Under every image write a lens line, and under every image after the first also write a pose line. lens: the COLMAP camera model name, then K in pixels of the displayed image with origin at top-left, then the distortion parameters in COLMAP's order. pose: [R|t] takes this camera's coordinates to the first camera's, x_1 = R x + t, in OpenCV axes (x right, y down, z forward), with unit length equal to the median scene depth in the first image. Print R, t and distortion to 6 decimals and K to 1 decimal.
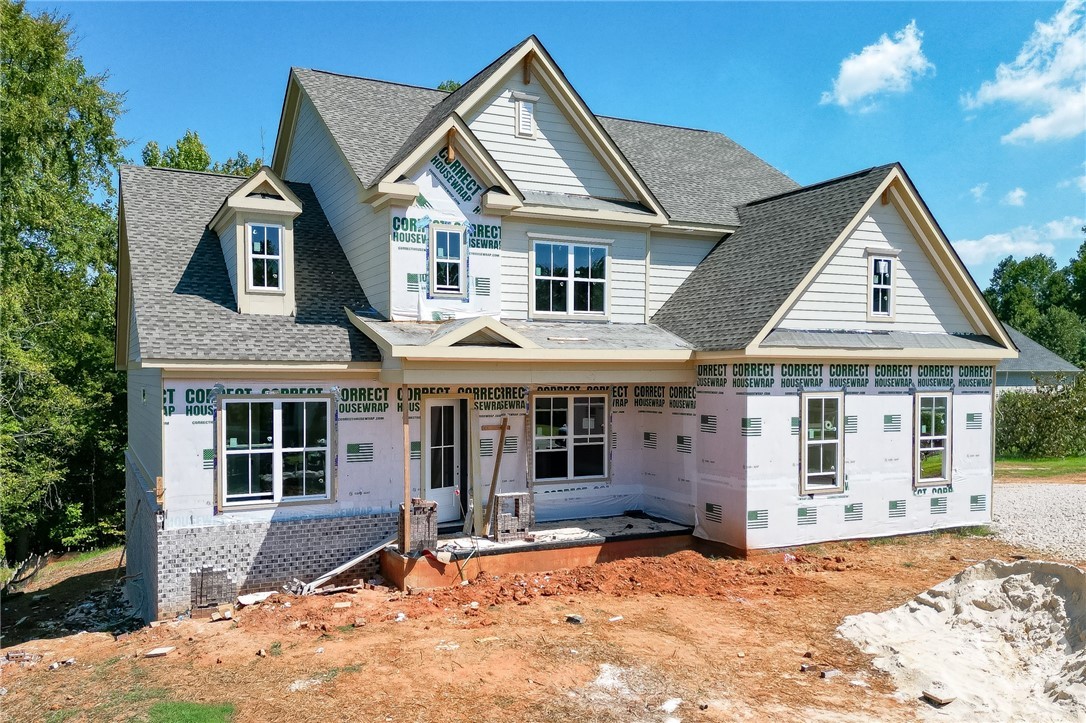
lens RADIAL K [[880.9, 0, 527.7], [0, 880.9, 395.2], [0, 0, 1]] dist [0.087823, -0.004622]
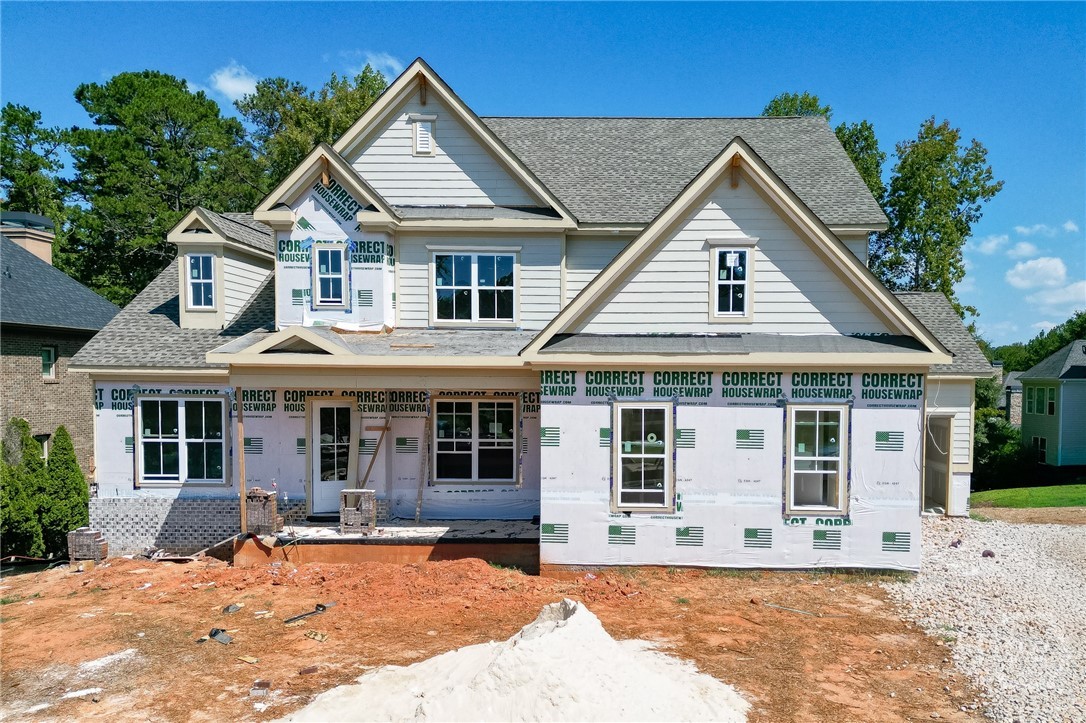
lens RADIAL K [[799.4, 0, 615.2], [0, 799.4, 413.5], [0, 0, 1]] dist [0.048562, -0.010816]
pose [[0.887620, 0.026905, -0.459789, 0.687521], [-0.017627, 0.999545, 0.024460, -0.011257], [0.460238, -0.013606, 0.887691, 0.262715]]
